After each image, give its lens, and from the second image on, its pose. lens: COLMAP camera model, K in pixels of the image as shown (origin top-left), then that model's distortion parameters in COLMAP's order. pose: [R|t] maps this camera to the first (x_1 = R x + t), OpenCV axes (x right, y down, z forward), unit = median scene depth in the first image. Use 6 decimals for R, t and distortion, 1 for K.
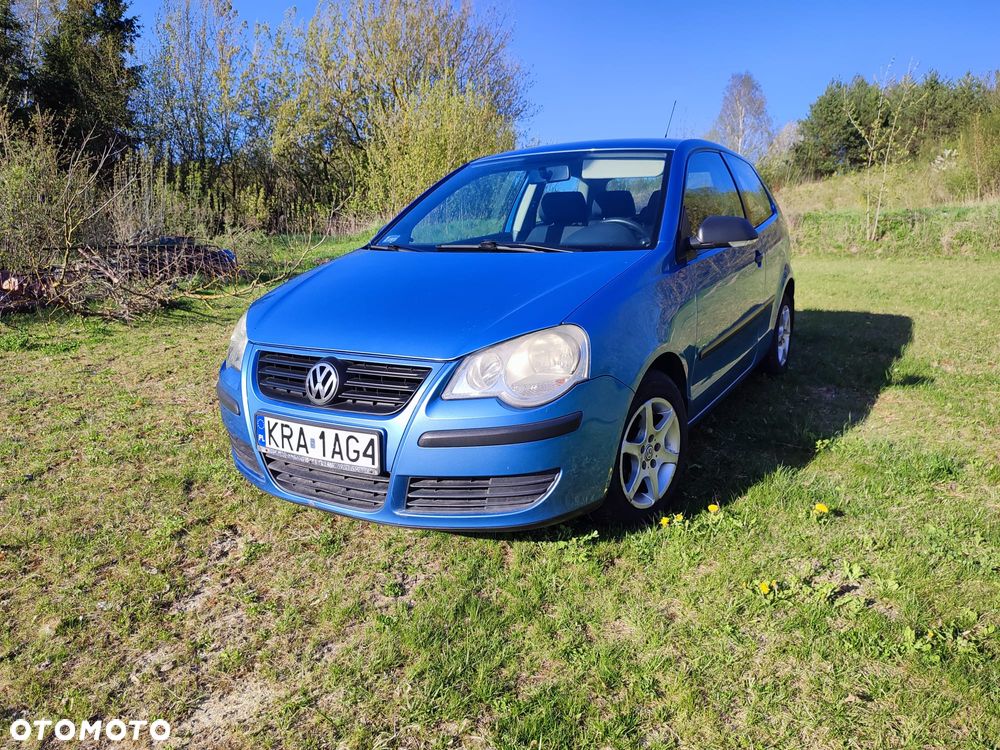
lens RADIAL K [[719.8, 0, 501.6], [0, 719.8, 371.5], [0, 0, 1]] dist [0.012091, -0.011146]
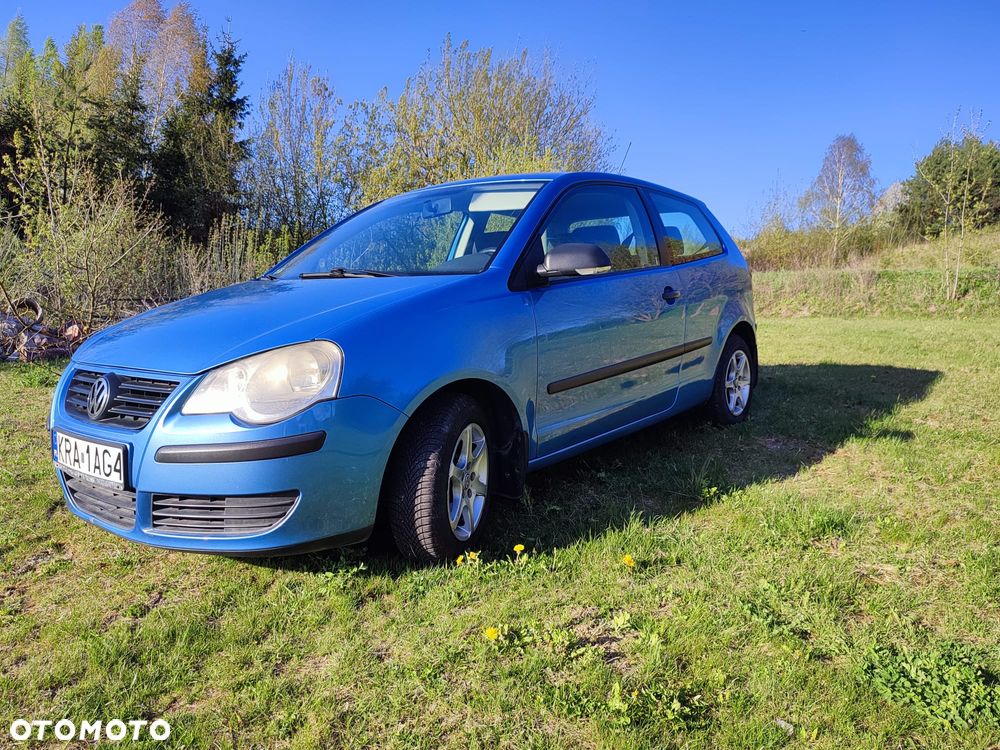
lens RADIAL K [[720.4, 0, 501.8], [0, 720.4, 371.5], [0, 0, 1]] dist [0.009880, -0.013921]
pose [[0.991179, 0.018284, -0.131260, 0.373758], [-0.029339, 0.996135, -0.082794, 0.039373], [0.129239, 0.085914, 0.987885, 0.065478]]
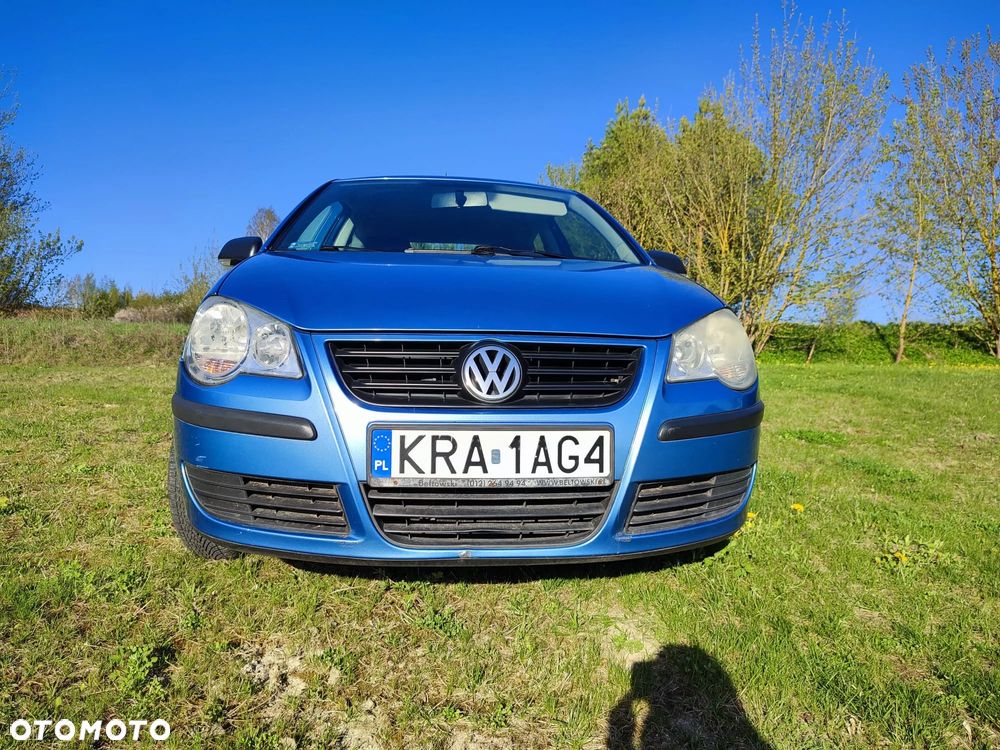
lens RADIAL K [[720.9, 0, 502.3], [0, 720.9, 373.8], [0, 0, 1]] dist [0.013130, -0.019409]
pose [[0.796160, 0.014313, 0.604917, -0.575393], [0.089347, 0.985981, -0.140923, 0.100999], [-0.598453, 0.166245, 0.783720, 0.368750]]
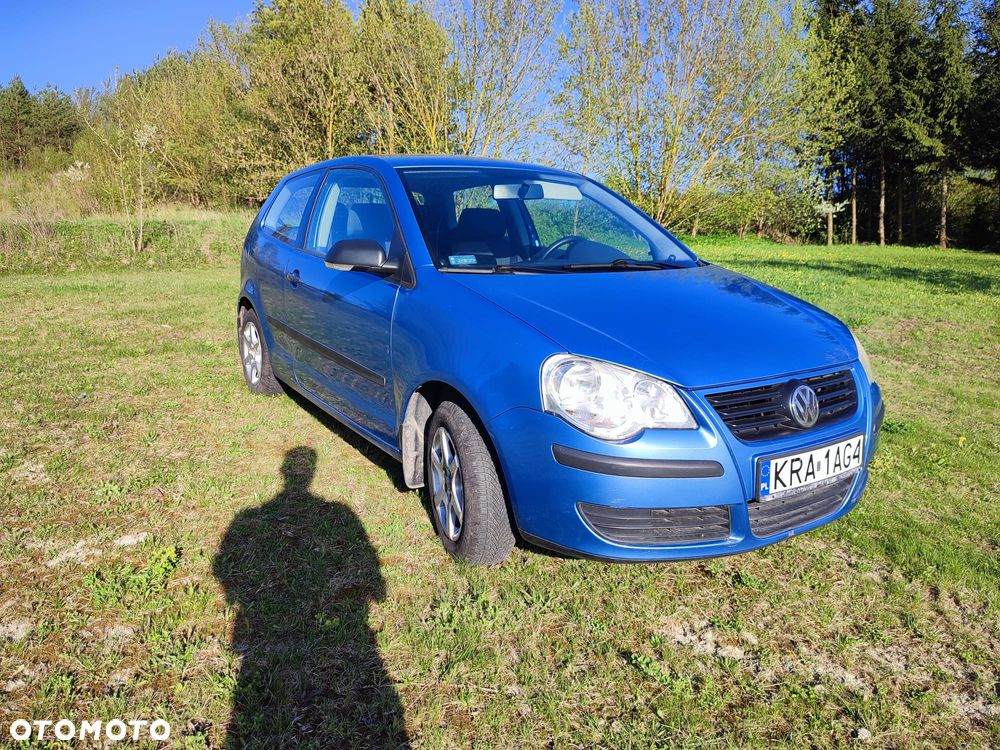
lens RADIAL K [[720.9, 0, 502.3], [0, 720.9, 373.8], [0, 0, 1]] dist [0.013130, -0.019409]
pose [[0.429902, -0.157825, 0.888975, -1.111658], [0.167706, 0.981428, 0.093138, -0.161694], [-0.887164, 0.109046, 0.448386, 0.783424]]
